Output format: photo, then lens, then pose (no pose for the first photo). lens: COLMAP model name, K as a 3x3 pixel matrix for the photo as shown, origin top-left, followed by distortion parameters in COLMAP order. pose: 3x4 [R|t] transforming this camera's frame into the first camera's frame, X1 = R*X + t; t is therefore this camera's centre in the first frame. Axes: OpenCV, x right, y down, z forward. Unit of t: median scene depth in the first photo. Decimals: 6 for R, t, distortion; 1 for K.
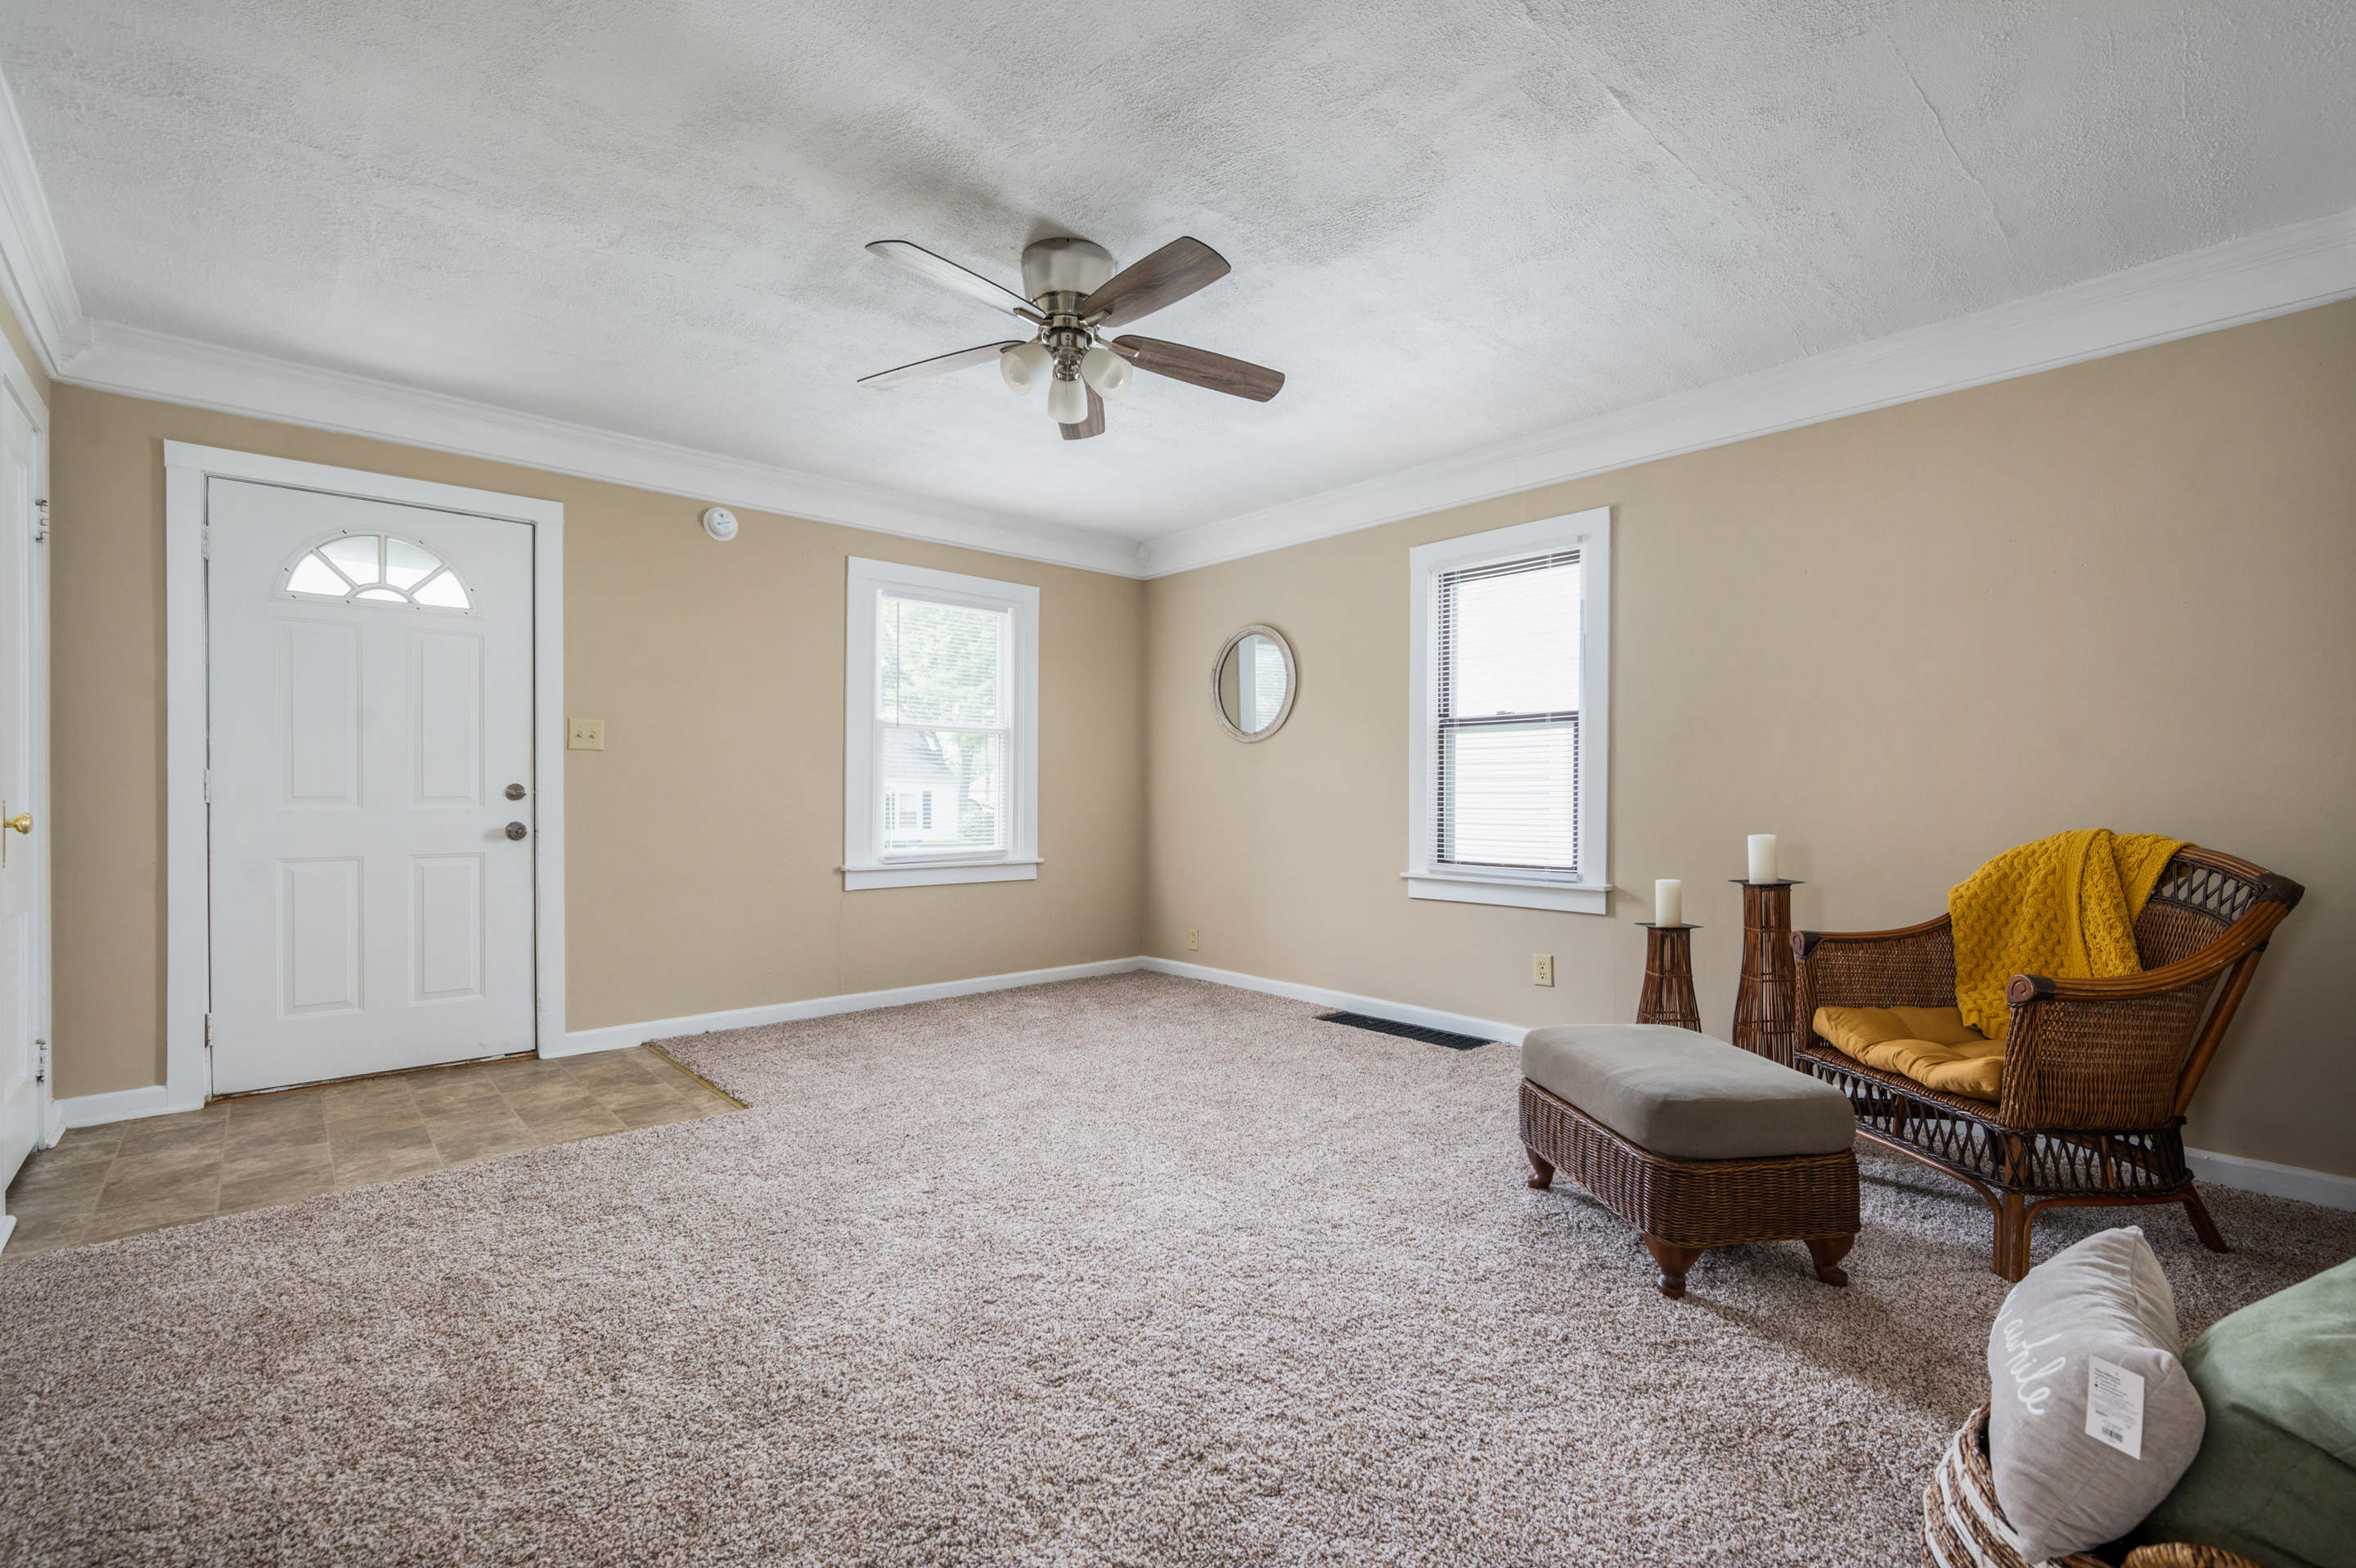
lens RADIAL K [[1034.1, 0, 1195.3], [0, 1034.1, 797.0], [0, 0, 1]] dist [0.002473, 0.000316]
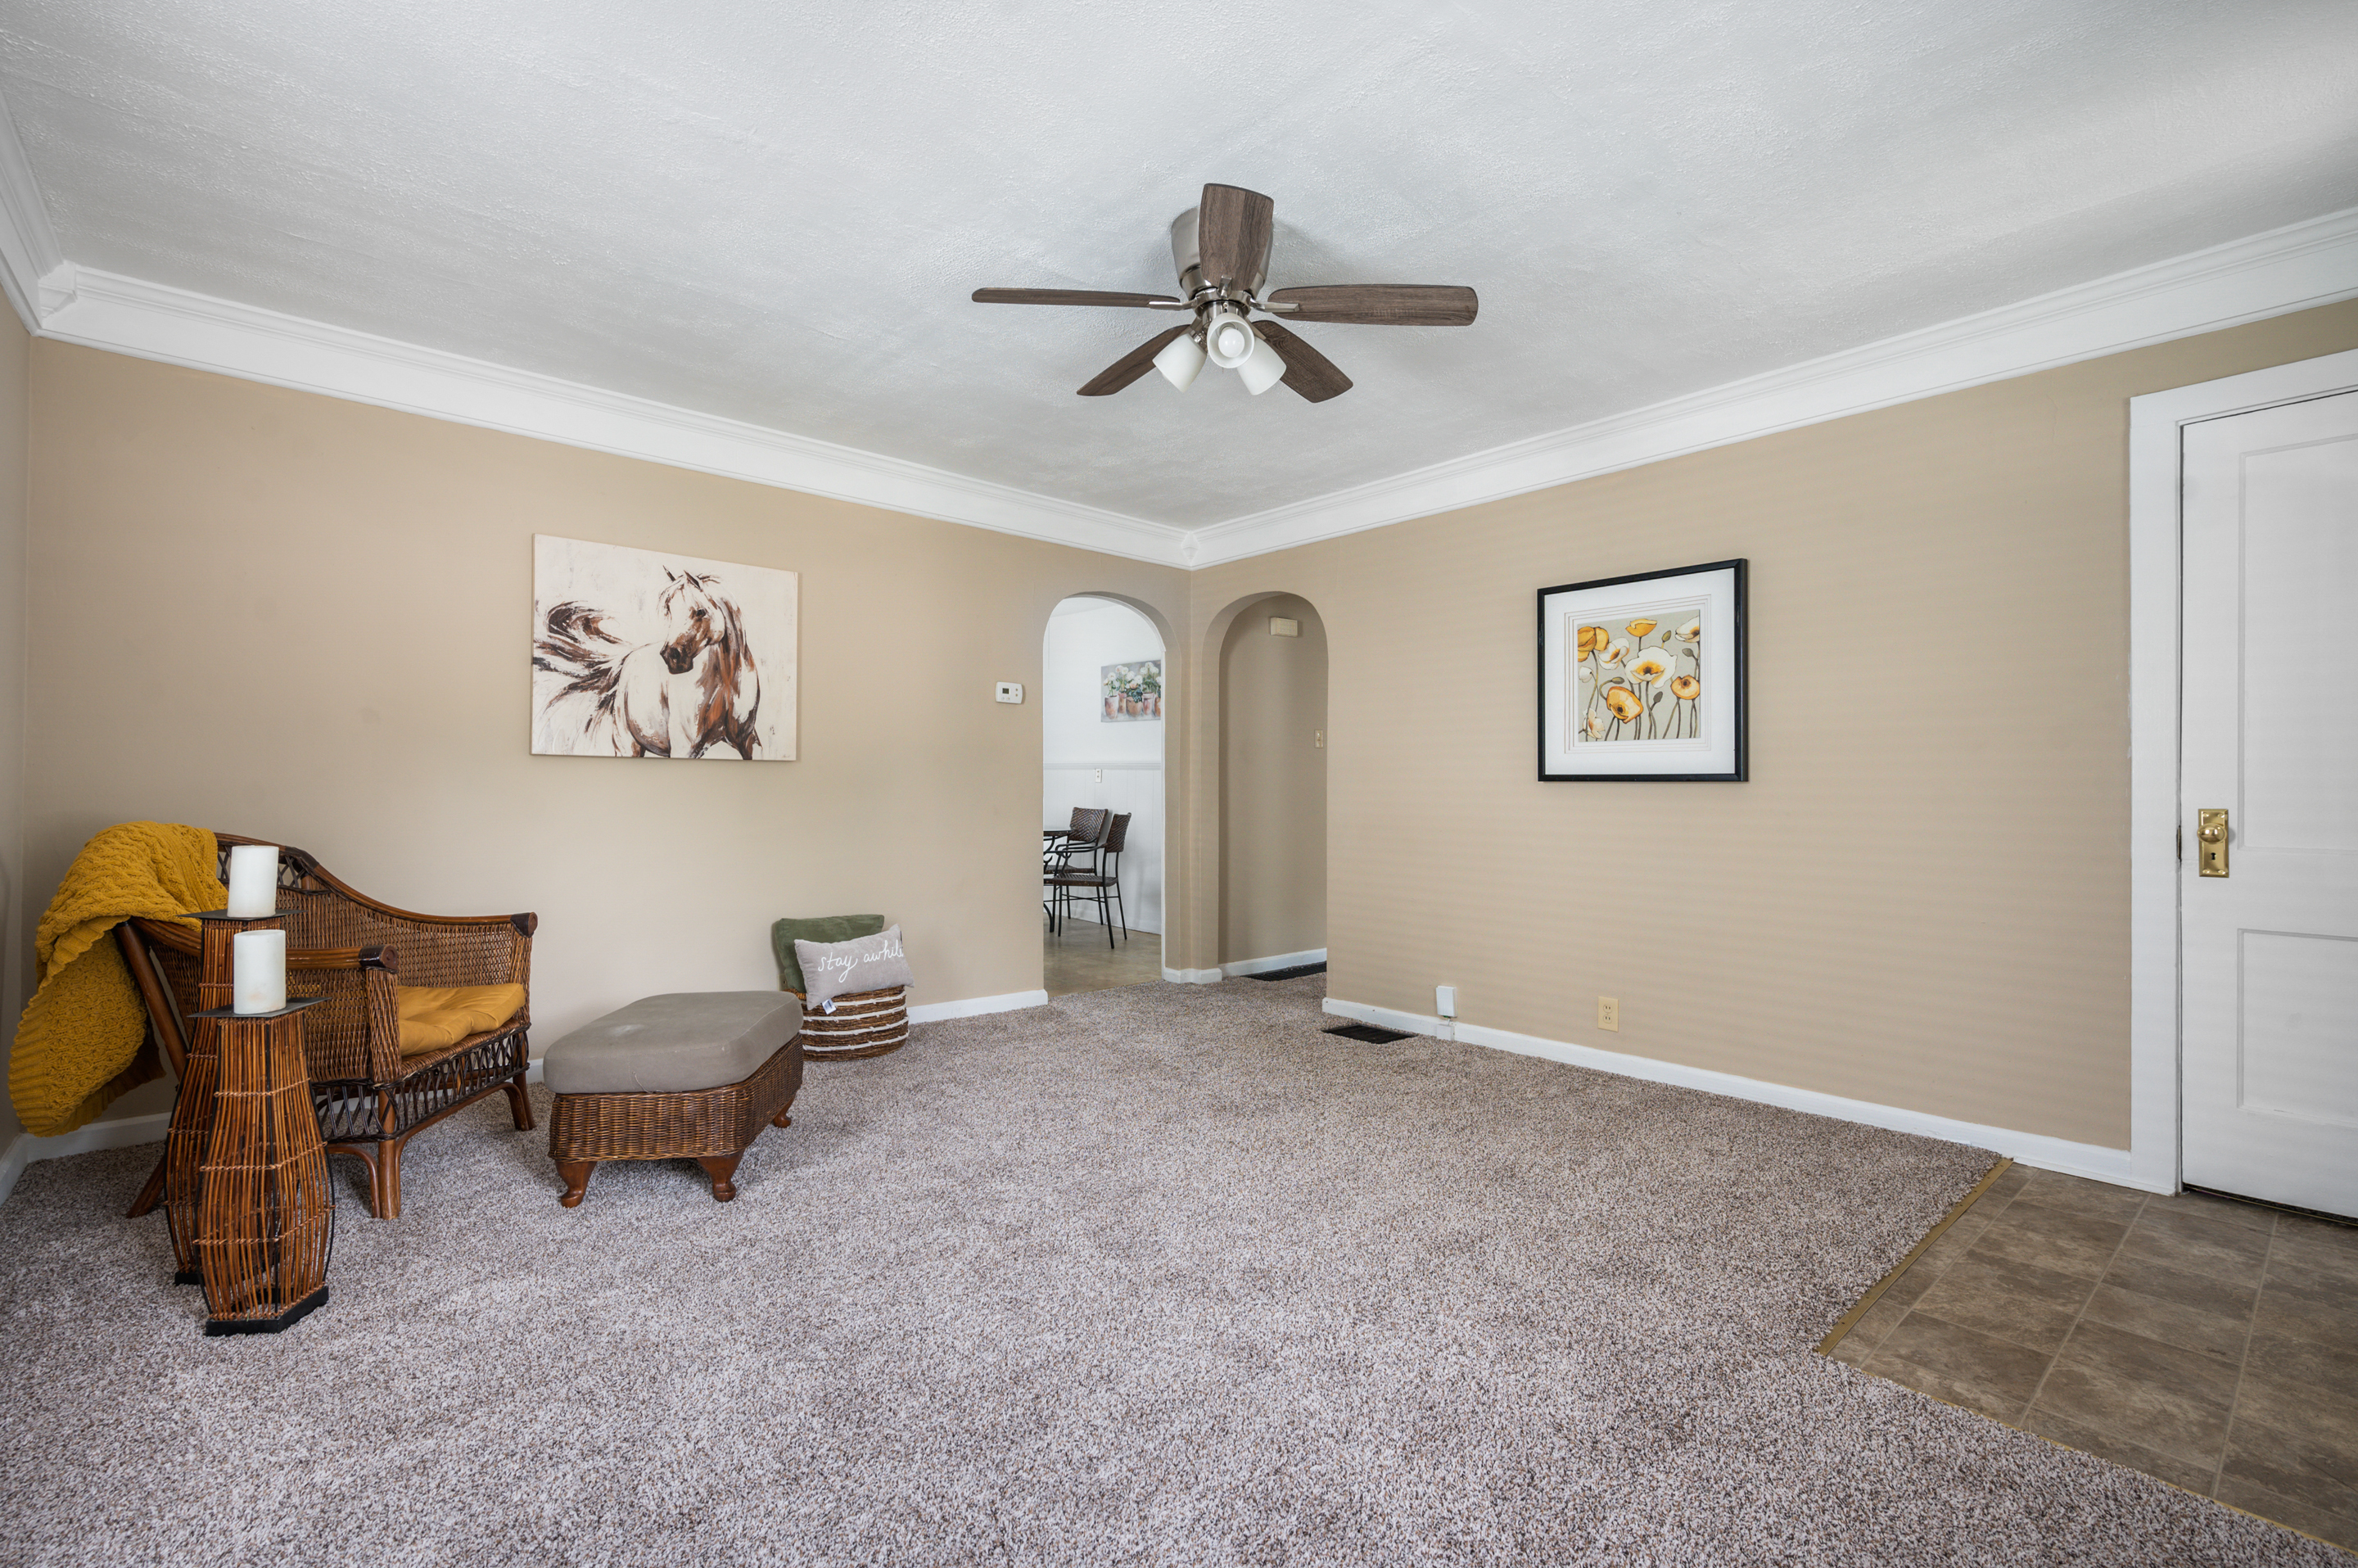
lens RADIAL K [[1035.1, 0, 1182.4], [0, 1035.1, 785.6], [0, 0, 1]] dist [0.002473, 0.000316]
pose [[-0.999888, -0.009115, 0.011878, -0.071122], [-0.009059, 0.999947, 0.004814, -0.012010], [-0.011921, 0.004706, -0.999918, 1.349464]]
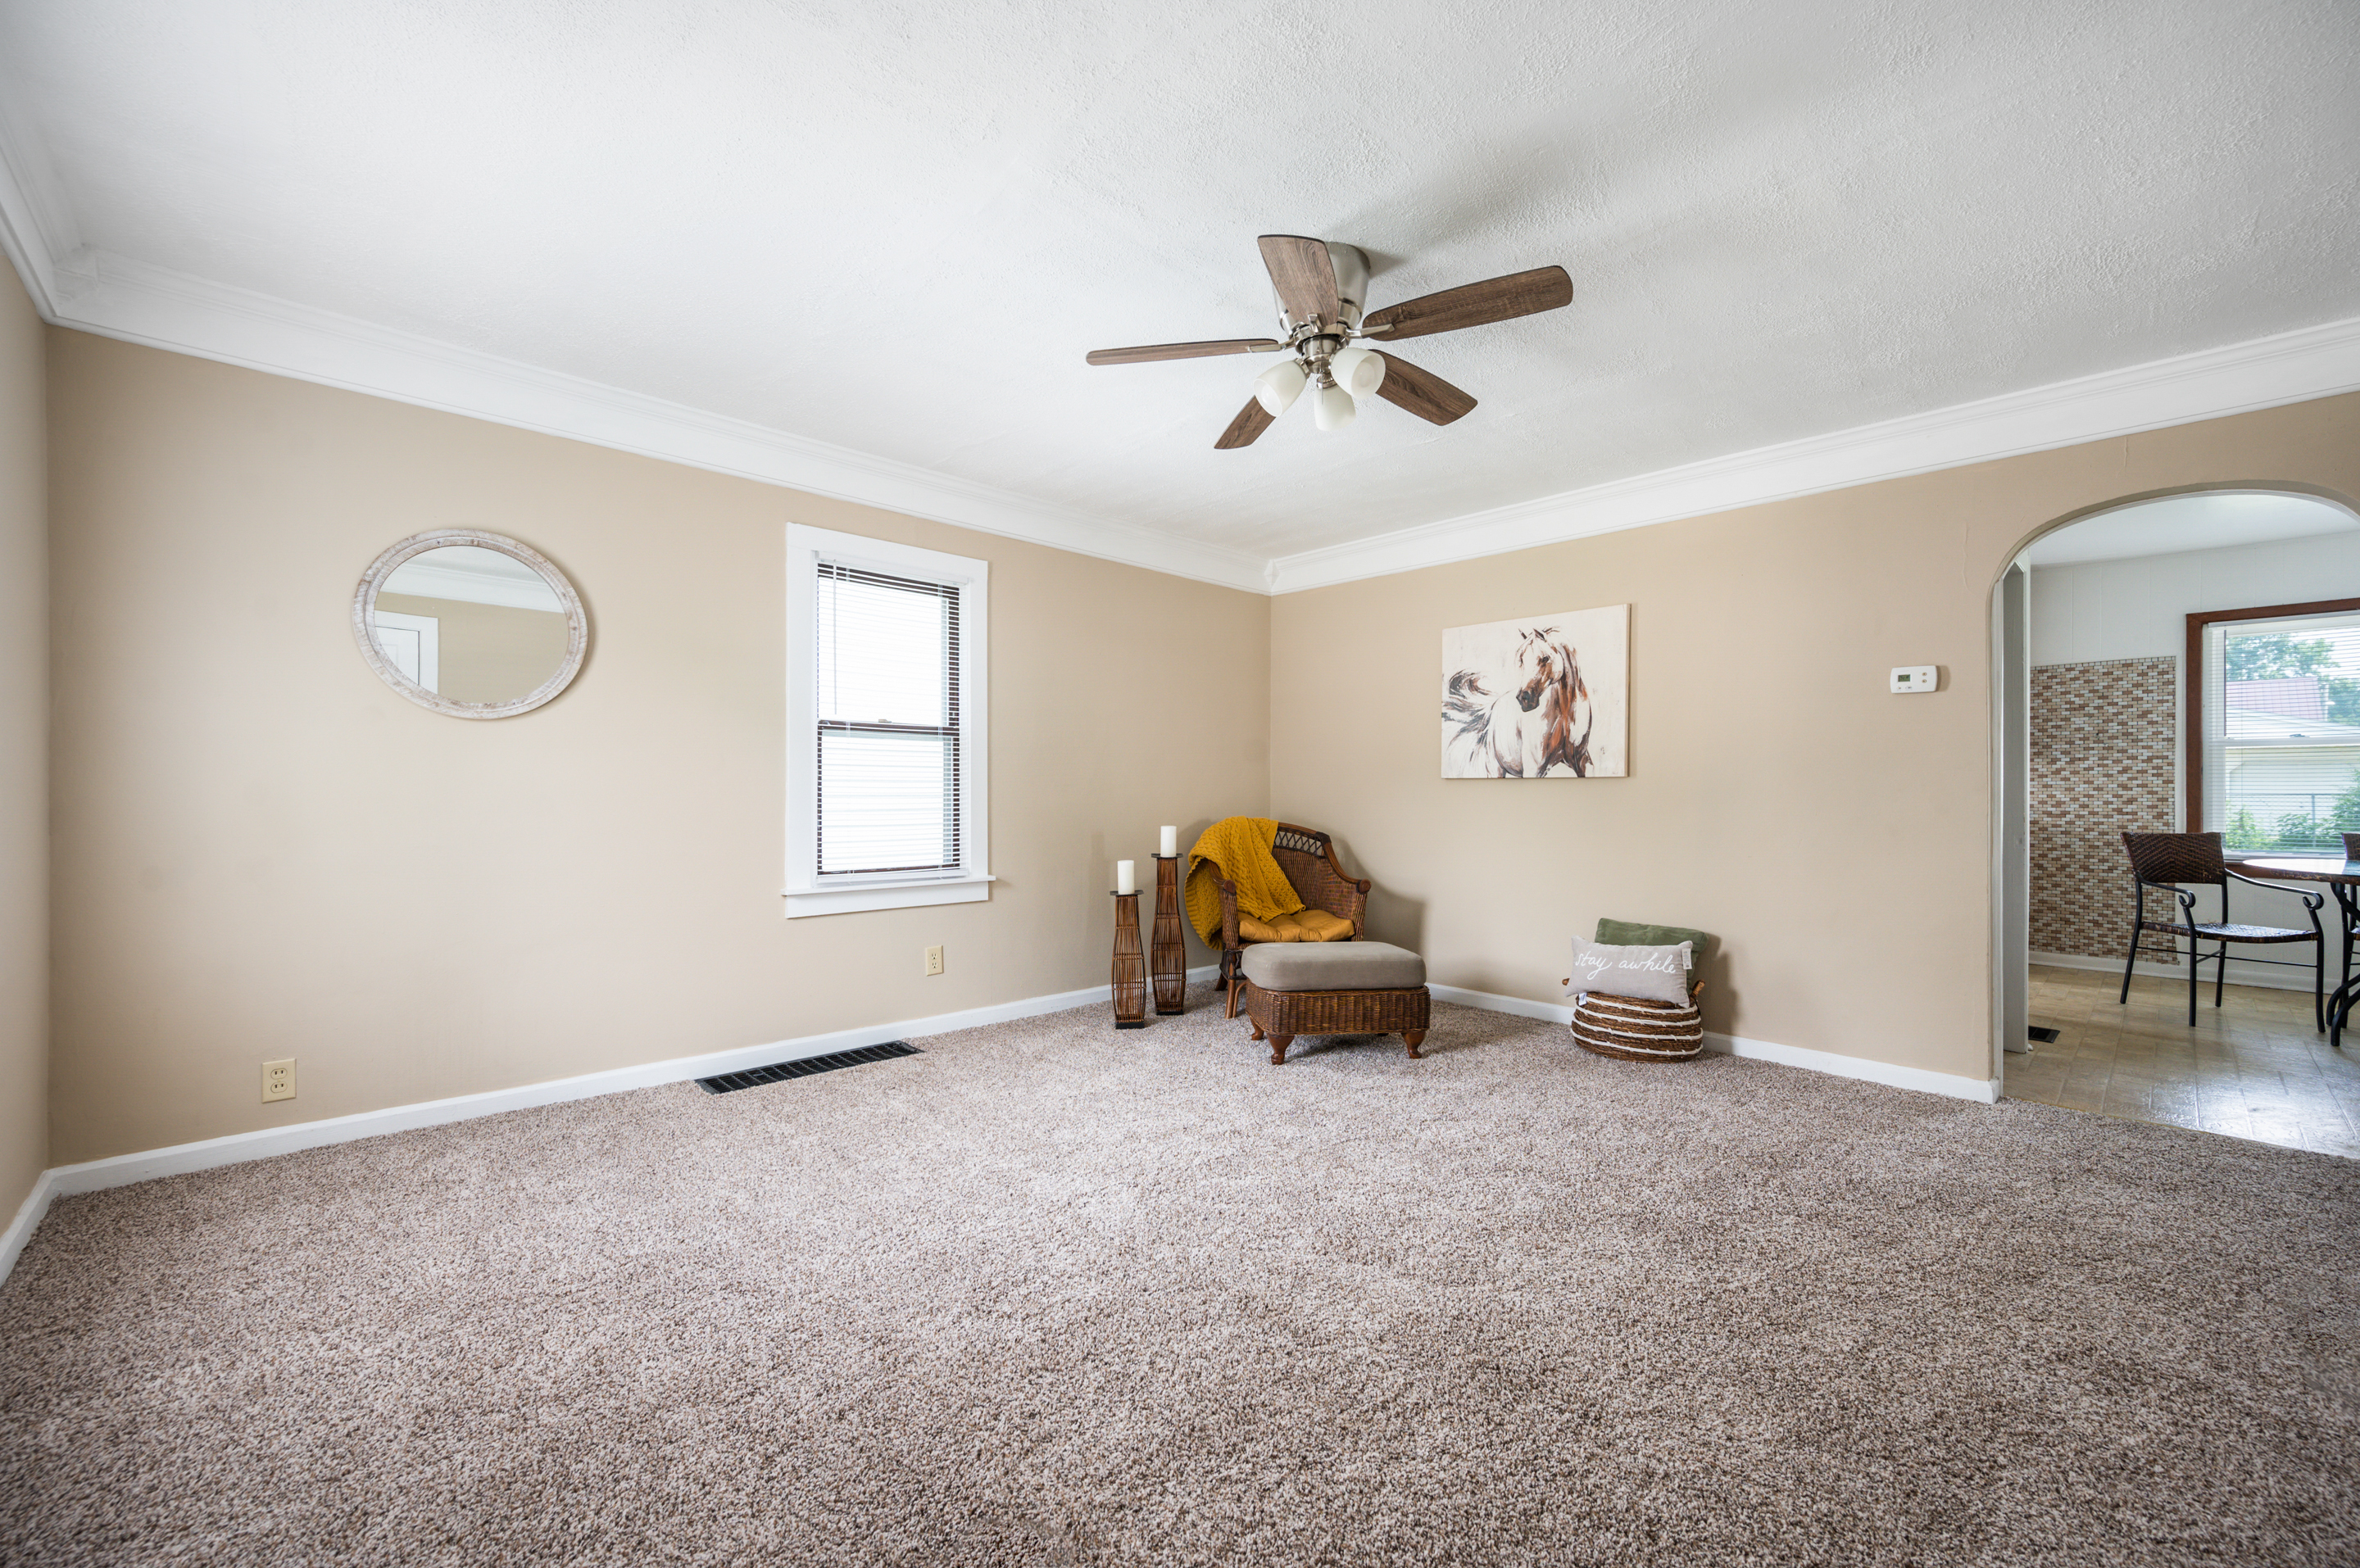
lens RADIAL K [[942.5, 0, 1193.8], [0, 942.5, 799.0], [0, 0, 1]] dist [0.001938, 0.000437]
pose [[-0.035760, -0.002952, 0.999356, -0.710099], [0.001157, 0.999995, 0.002996, -0.007542], [-0.999360, 0.001264, -0.035756, 0.801890]]
